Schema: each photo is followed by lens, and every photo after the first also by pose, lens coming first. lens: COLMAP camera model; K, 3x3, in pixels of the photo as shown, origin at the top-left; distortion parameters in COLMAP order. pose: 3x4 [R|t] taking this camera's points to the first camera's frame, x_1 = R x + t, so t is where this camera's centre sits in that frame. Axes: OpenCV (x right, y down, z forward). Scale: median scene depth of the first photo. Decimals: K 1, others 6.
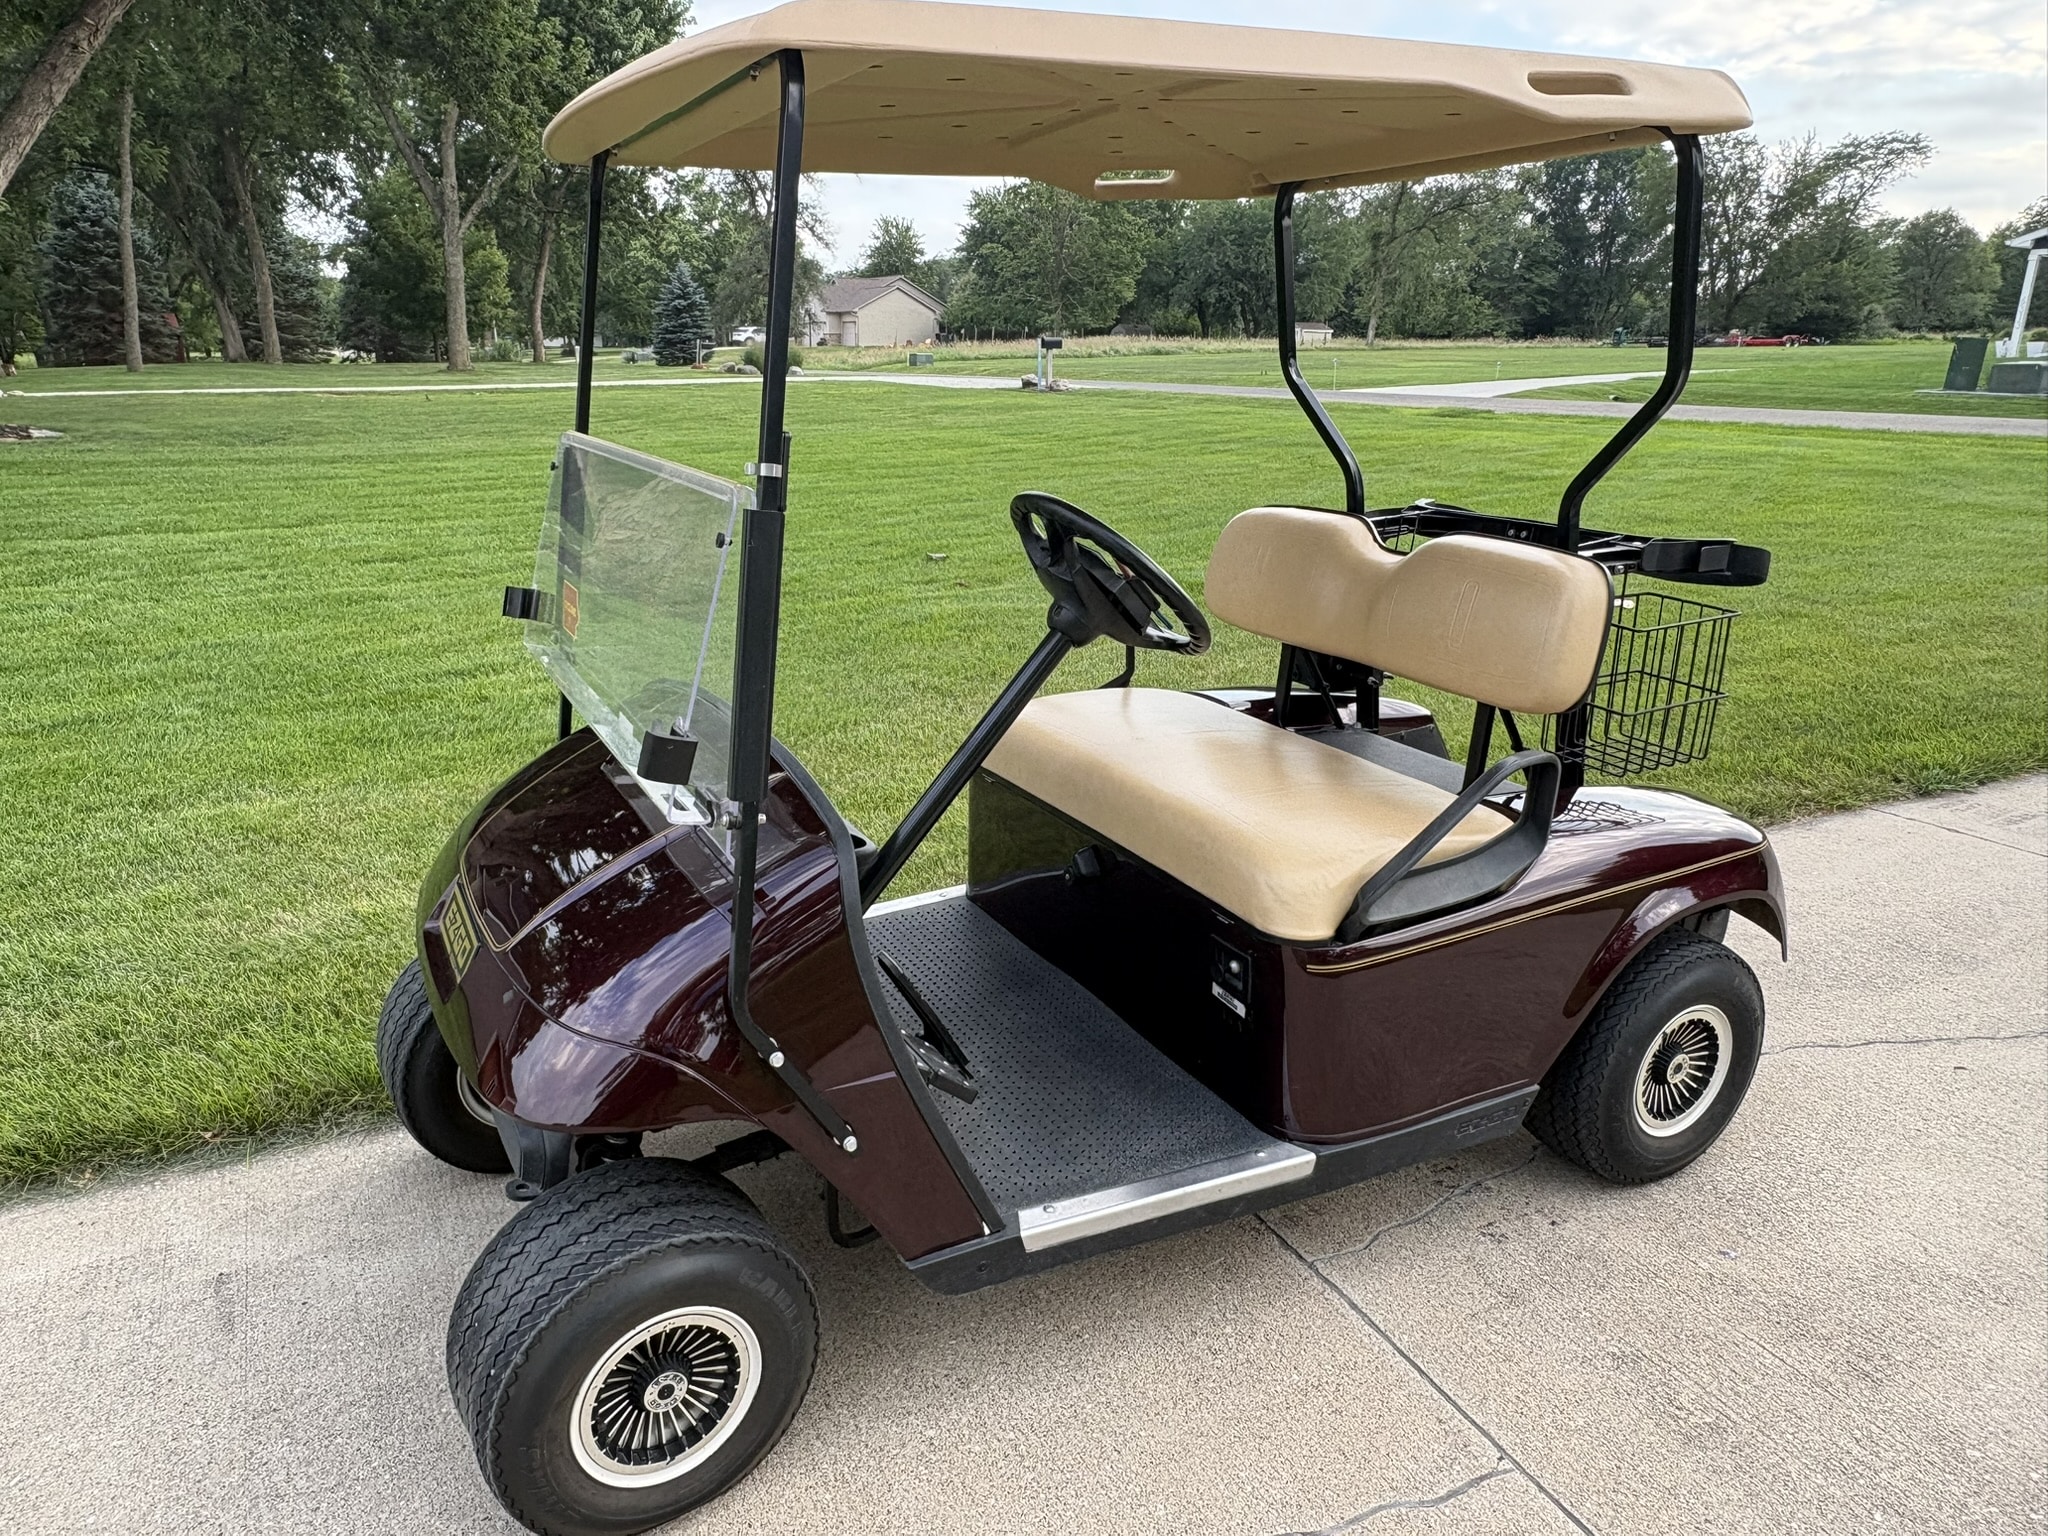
lens RADIAL K [[1555.1, 0, 1020.0], [0, 1555.1, 859.0], [0, 0, 1]] dist [-0.022002, 0.004037]
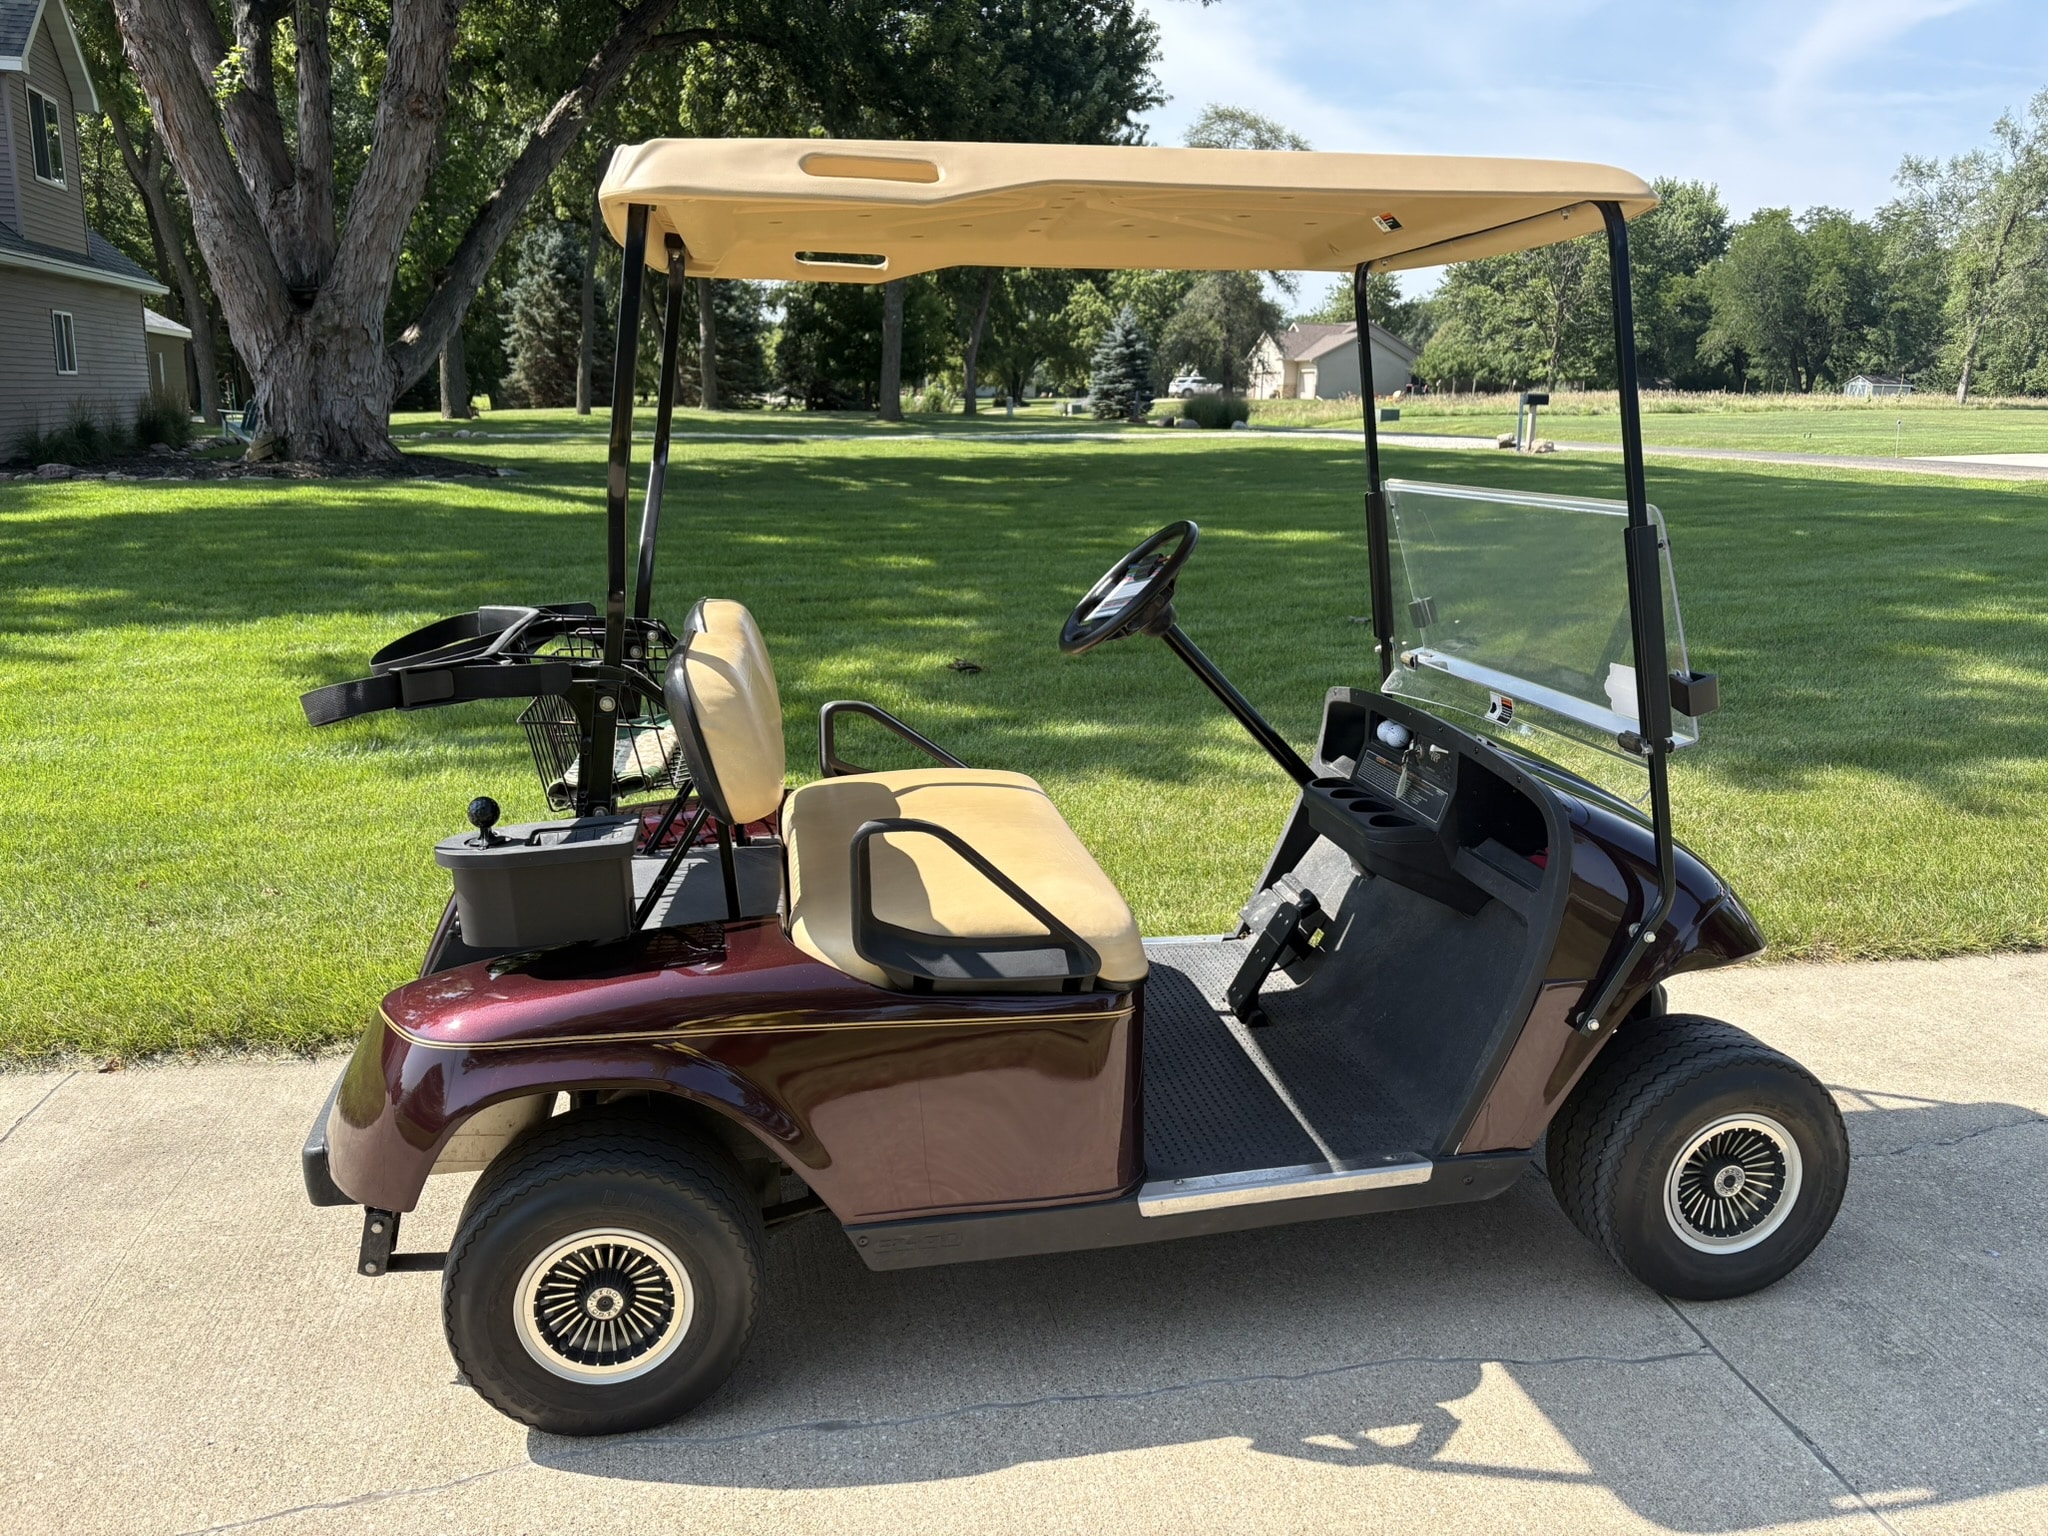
lens RADIAL K [[1547.8, 0, 1024.0], [0, 1547.8, 768.0], [0, 0, 1]] dist [-0.005351, -0.003301]
pose [[0.966064, 0.068281, -0.249113, -0.030391], [-0.090162, 0.992907, -0.077497, -0.037209], [0.242055, 0.097328, 0.965369, 0.125629]]
